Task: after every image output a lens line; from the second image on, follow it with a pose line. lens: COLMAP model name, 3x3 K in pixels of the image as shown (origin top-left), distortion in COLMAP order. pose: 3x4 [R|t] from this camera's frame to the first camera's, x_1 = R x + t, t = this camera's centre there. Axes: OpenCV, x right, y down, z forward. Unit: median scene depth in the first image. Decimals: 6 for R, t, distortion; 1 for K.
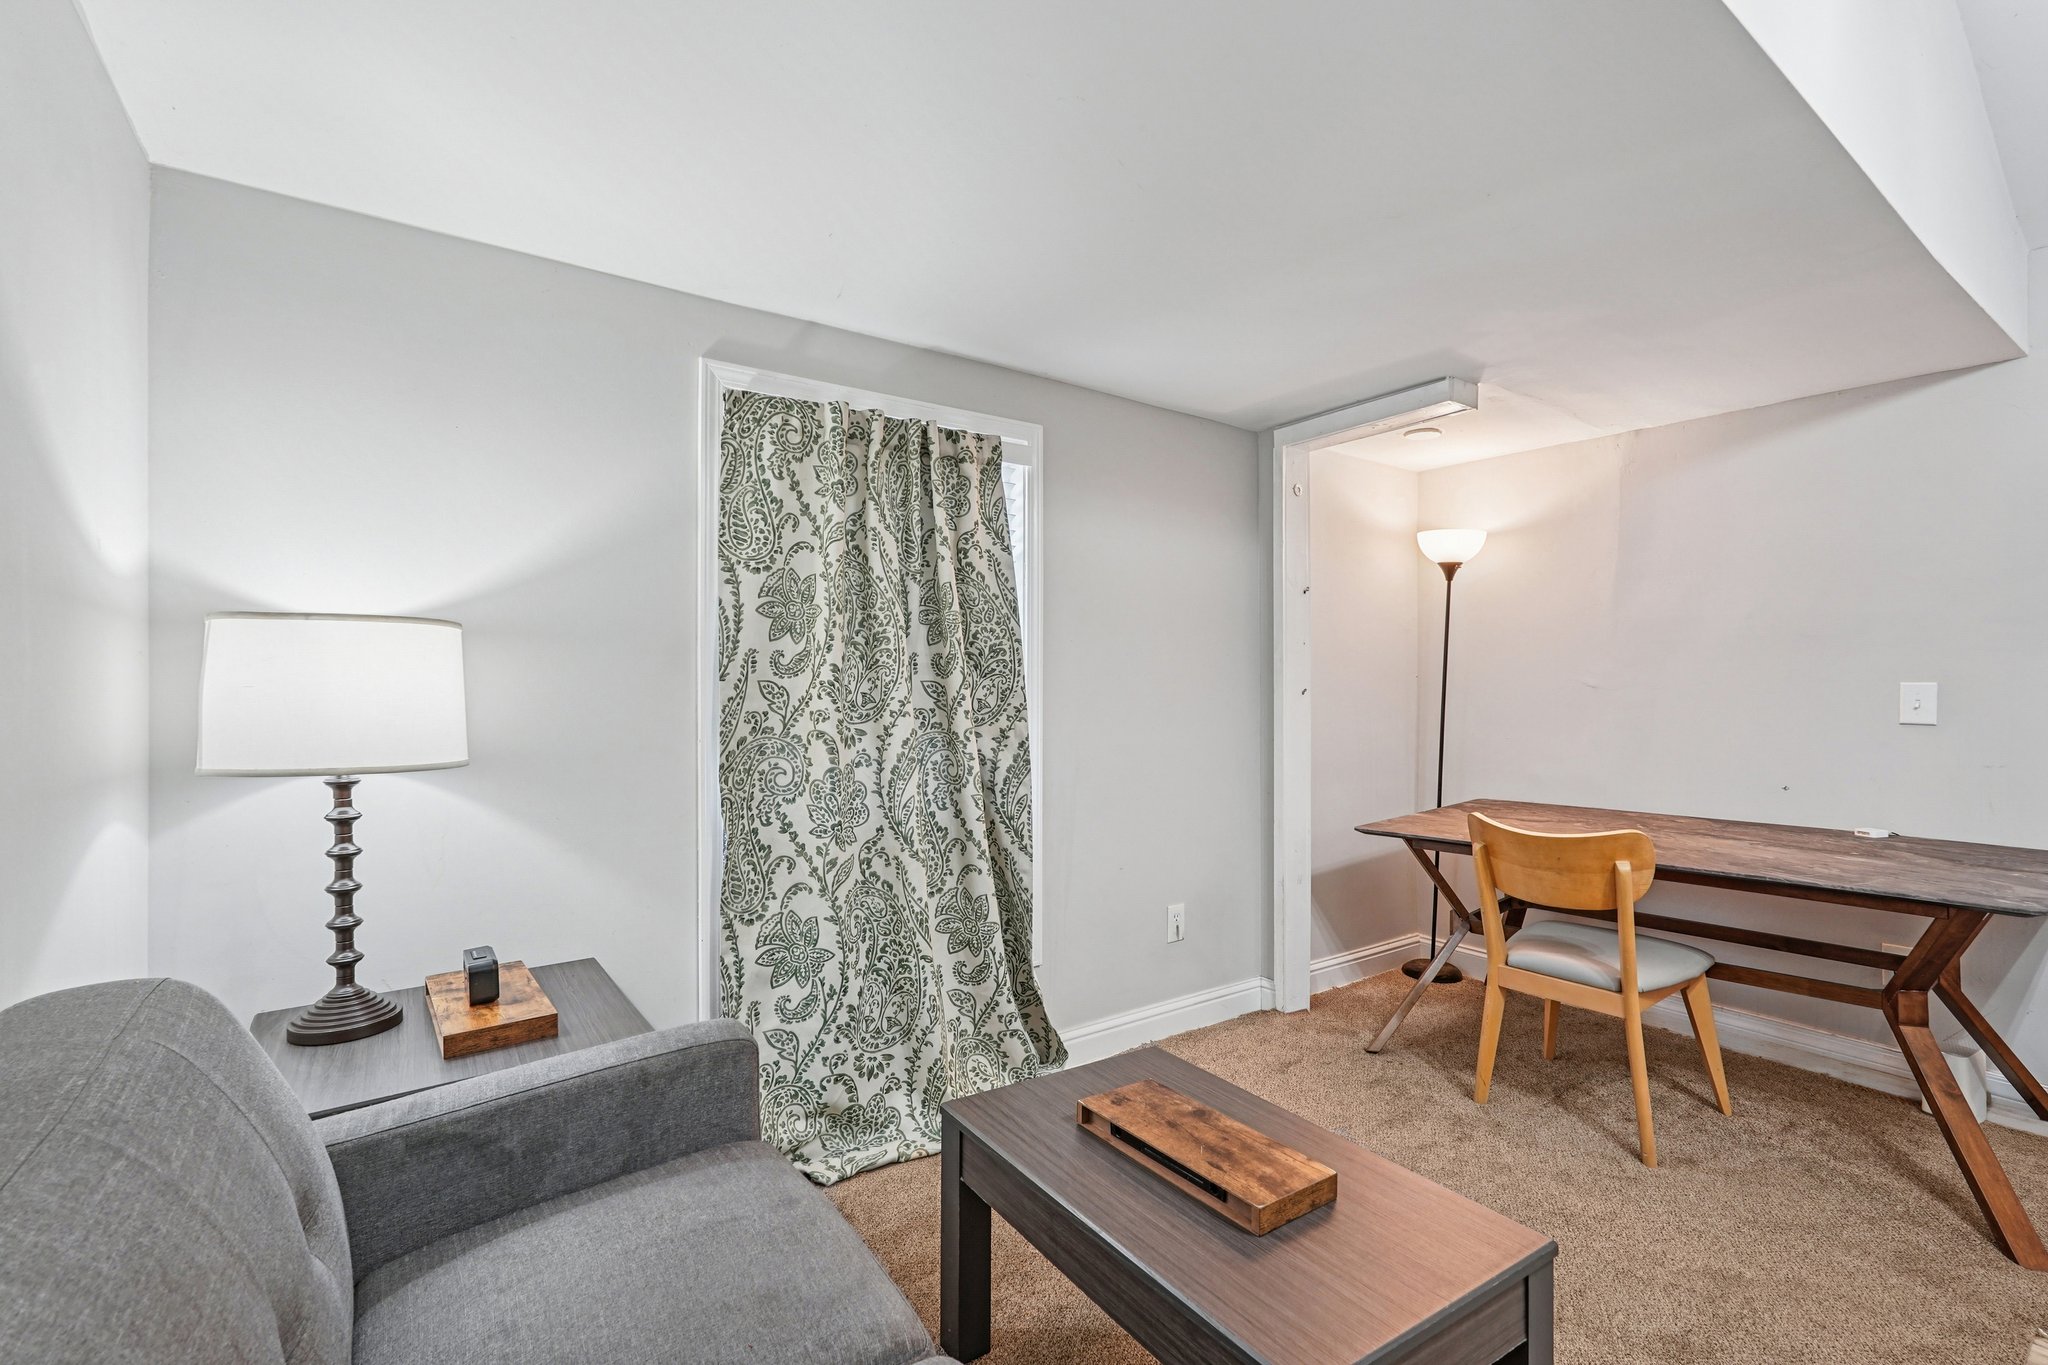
lens RADIAL K [[904.0, 0, 1024.0], [0, 904.0, 682.5], [0, 0, 1]] dist [0.002657, 0.000080]
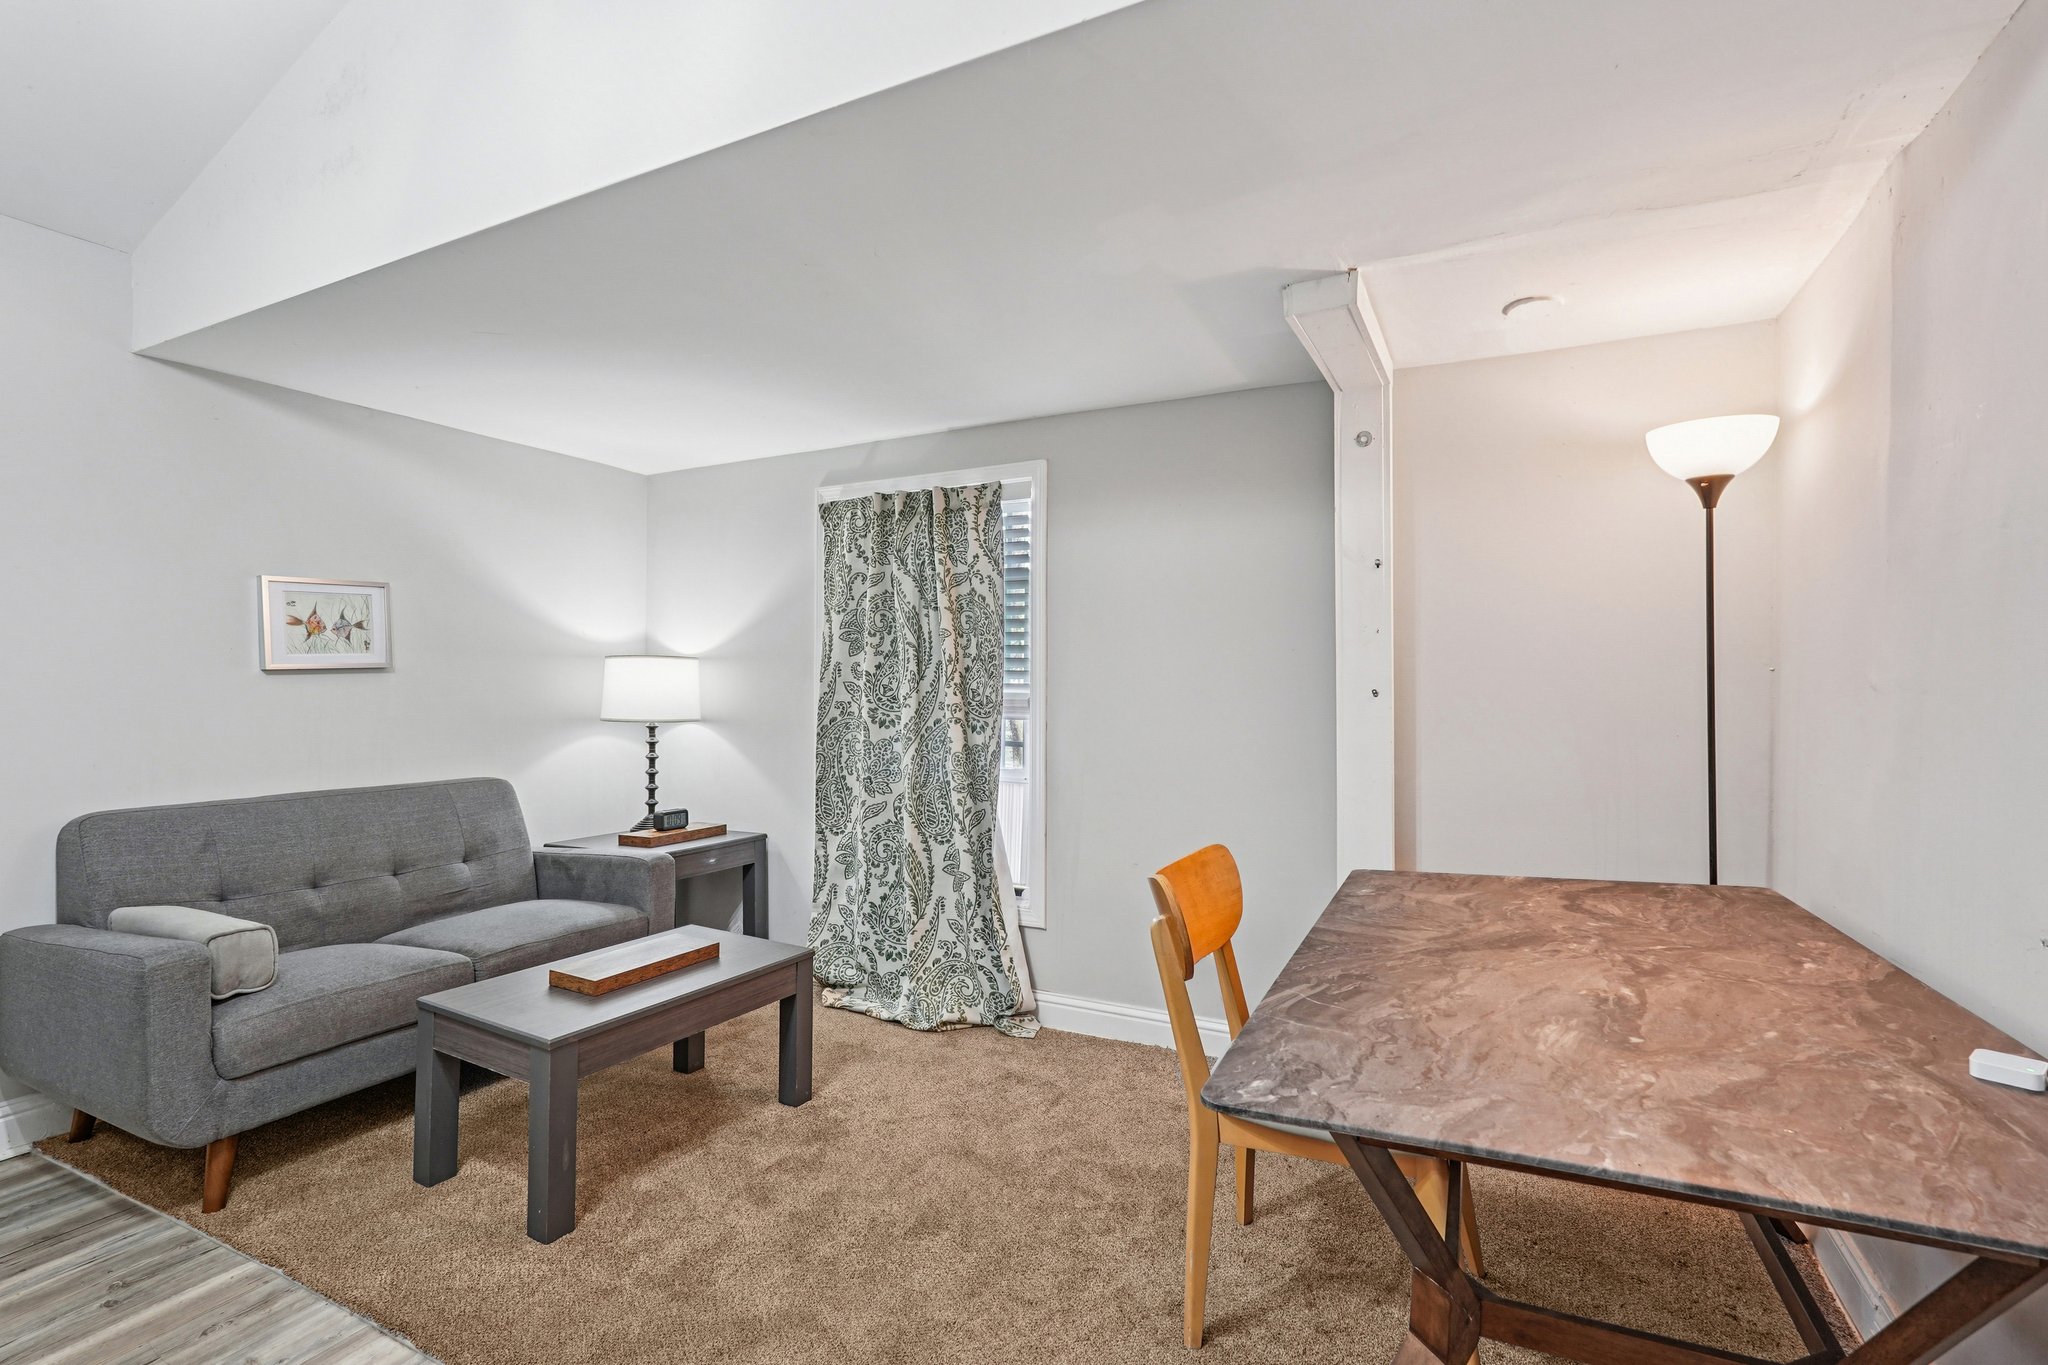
lens RADIAL K [[904.0, 0, 1024.0], [0, 904.0, 682.5], [0, 0, 1]] dist [0.002657, 0.000080]
pose [[0.479255, -0.008307, -0.877636, 1.237669], [-0.001824, 0.999944, -0.010461, 0.015077], [0.877674, 0.006615, 0.479213, 0.520153]]
